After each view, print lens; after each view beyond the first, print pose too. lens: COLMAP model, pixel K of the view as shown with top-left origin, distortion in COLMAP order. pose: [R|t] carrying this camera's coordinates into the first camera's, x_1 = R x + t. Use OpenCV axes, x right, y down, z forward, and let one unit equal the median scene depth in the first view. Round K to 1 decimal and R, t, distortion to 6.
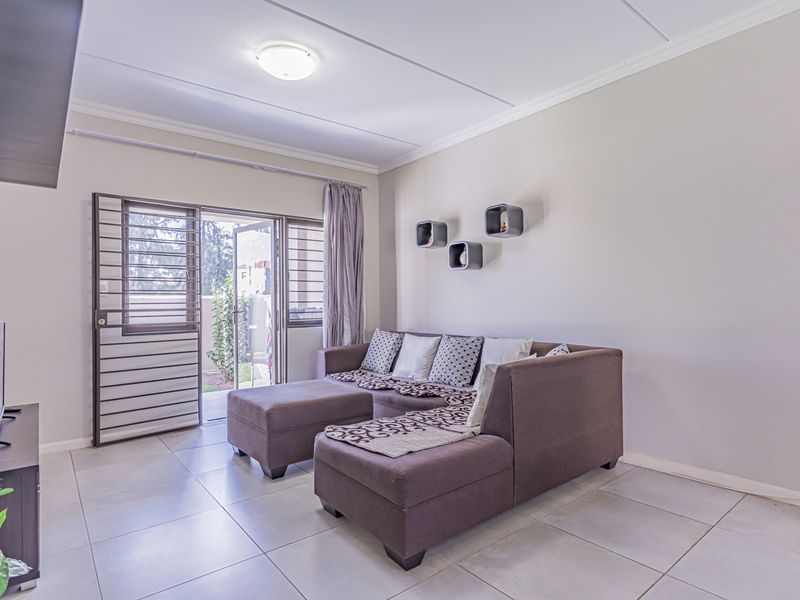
lens RADIAL K [[448.5, 0, 404.2], [0, 448.5, 294.8], [0, 0, 1]] dist [-0.006808, 0.001380]
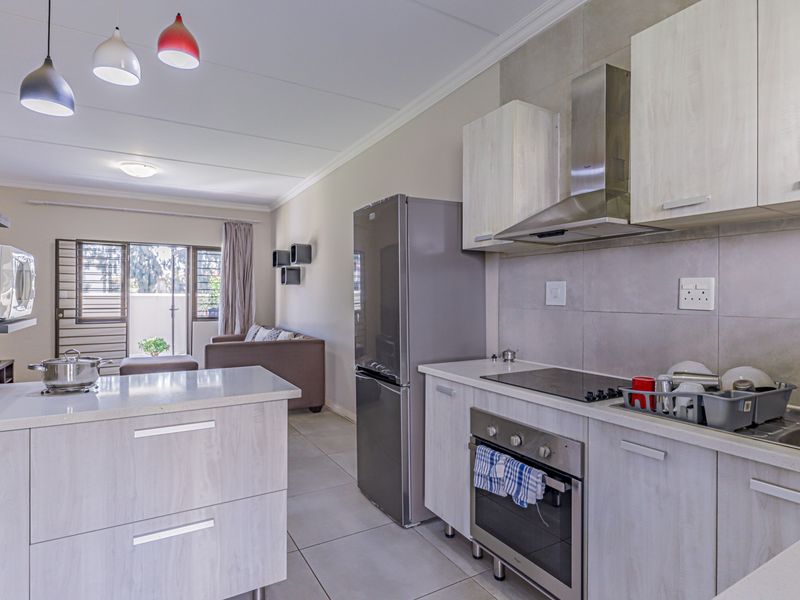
lens RADIAL K [[448.5, 0, 404.2], [0, 448.5, 294.8], [0, 0, 1]] dist [-0.006808, 0.001380]
pose [[0.988504, 0.014695, -0.150477, 0.796076], [-0.012916, 0.999835, 0.012793, -0.051751], [0.150640, -0.010703, 0.988531, -0.435999]]
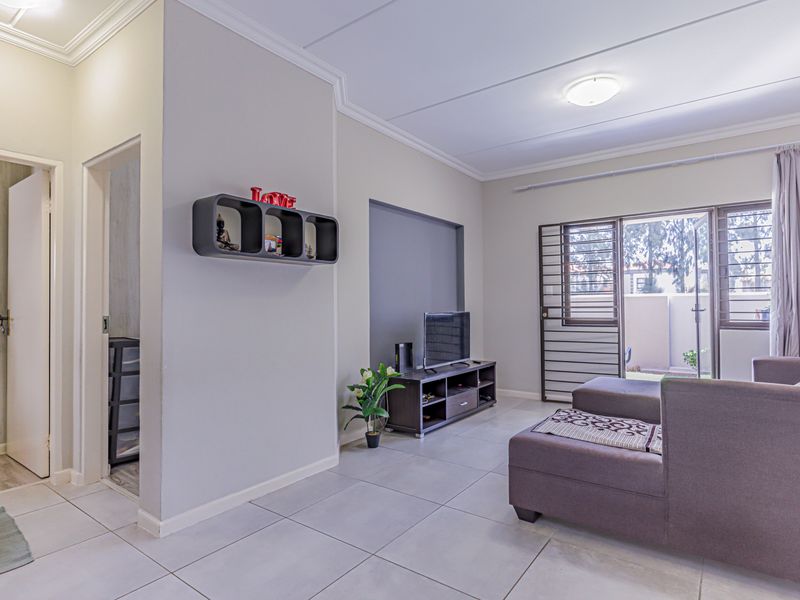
lens RADIAL K [[448.5, 0, 404.2], [0, 448.5, 294.8], [0, 0, 1]] dist [-0.006808, 0.001380]
pose [[0.255019, -0.012103, -0.966860, 0.551270], [0.020388, 0.999767, -0.007138, -0.002380], [0.966721, -0.017892, 0.255206, 0.186423]]
